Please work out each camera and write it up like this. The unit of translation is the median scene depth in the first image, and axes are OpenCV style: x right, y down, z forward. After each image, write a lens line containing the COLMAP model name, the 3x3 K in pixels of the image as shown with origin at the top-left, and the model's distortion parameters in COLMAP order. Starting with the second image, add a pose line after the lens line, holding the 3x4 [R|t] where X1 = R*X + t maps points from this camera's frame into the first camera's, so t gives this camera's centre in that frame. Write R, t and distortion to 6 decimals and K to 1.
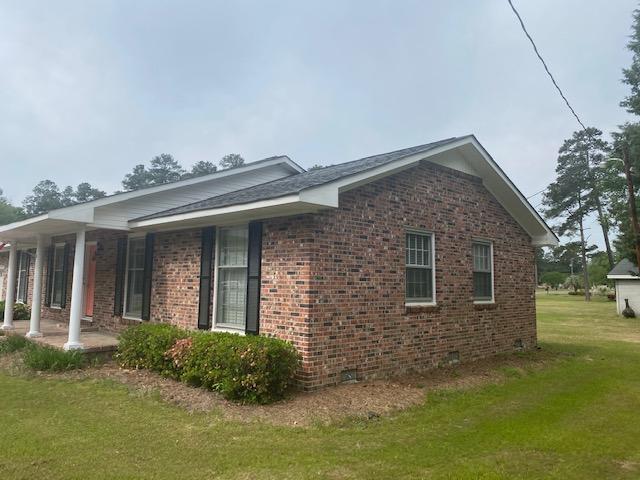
lens RADIAL K [[489.7, 0, 317.6], [0, 489.7, 225.6], [0, 0, 1]] dist [-0.002774, 0.045719]
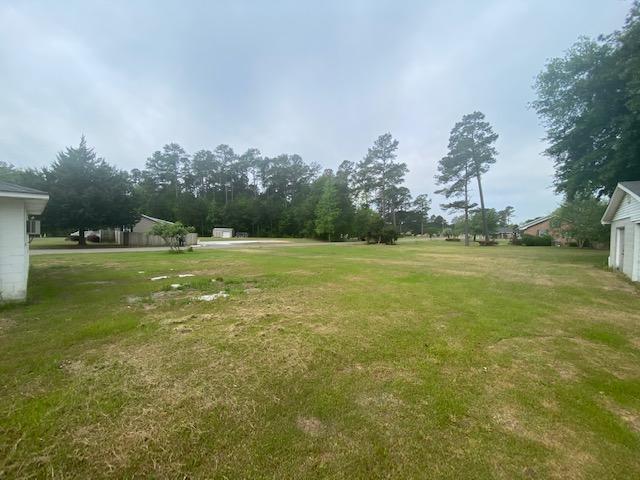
lens RADIAL K [[259.1, 0, 320.0], [0, 259.1, 240.0], [0, 0, 1]] dist [0.001490, -0.000010]
pose [[0.998538, -0.002453, 0.053990, 0.117370], [-0.005146, 0.990117, 0.140149, 0.040869], [-0.053801, -0.140222, 0.988657, 0.327215]]
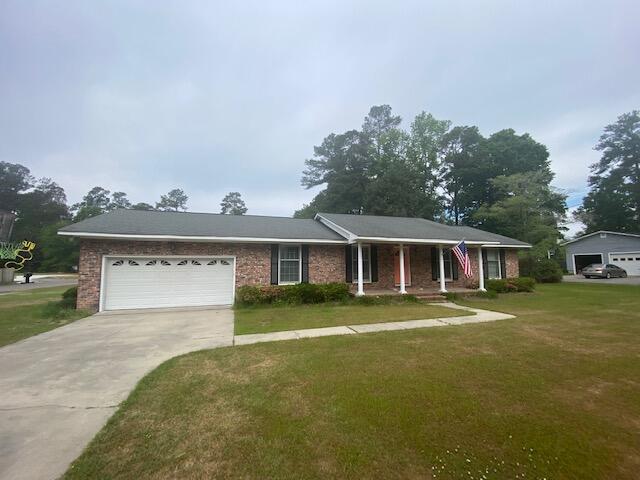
lens RADIAL K [[259.1, 0, 320.0], [0, 259.1, 240.0], [0, 0, 1]] dist [0.001490, -0.000010]
pose [[0.458741, 0.073518, 0.885524, -0.290671], [-0.095126, 0.994907, -0.033320, 0.012824], [-0.883464, -0.068952, 0.463398, 0.143578]]
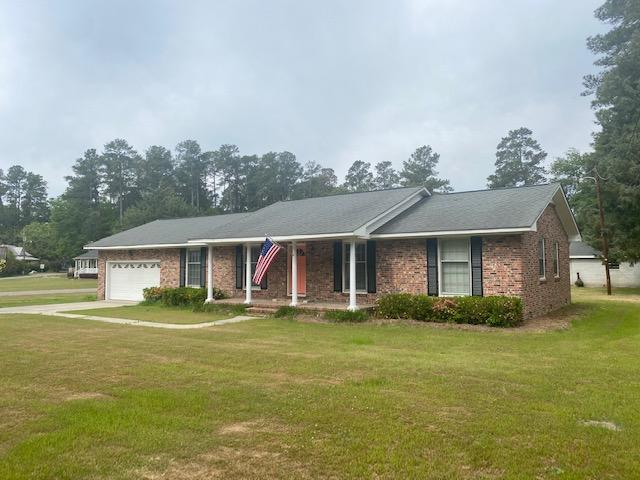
lens RADIAL K [[489.7, 0, 317.6], [0, 489.7, 225.6], [0, 0, 1]] dist [-0.002774, 0.045719]
pose [[0.987565, -0.007634, 0.157027, -0.119604], [0.001379, 0.999203, 0.039903, -0.014959], [-0.157206, -0.039190, 0.986788, -0.088163]]
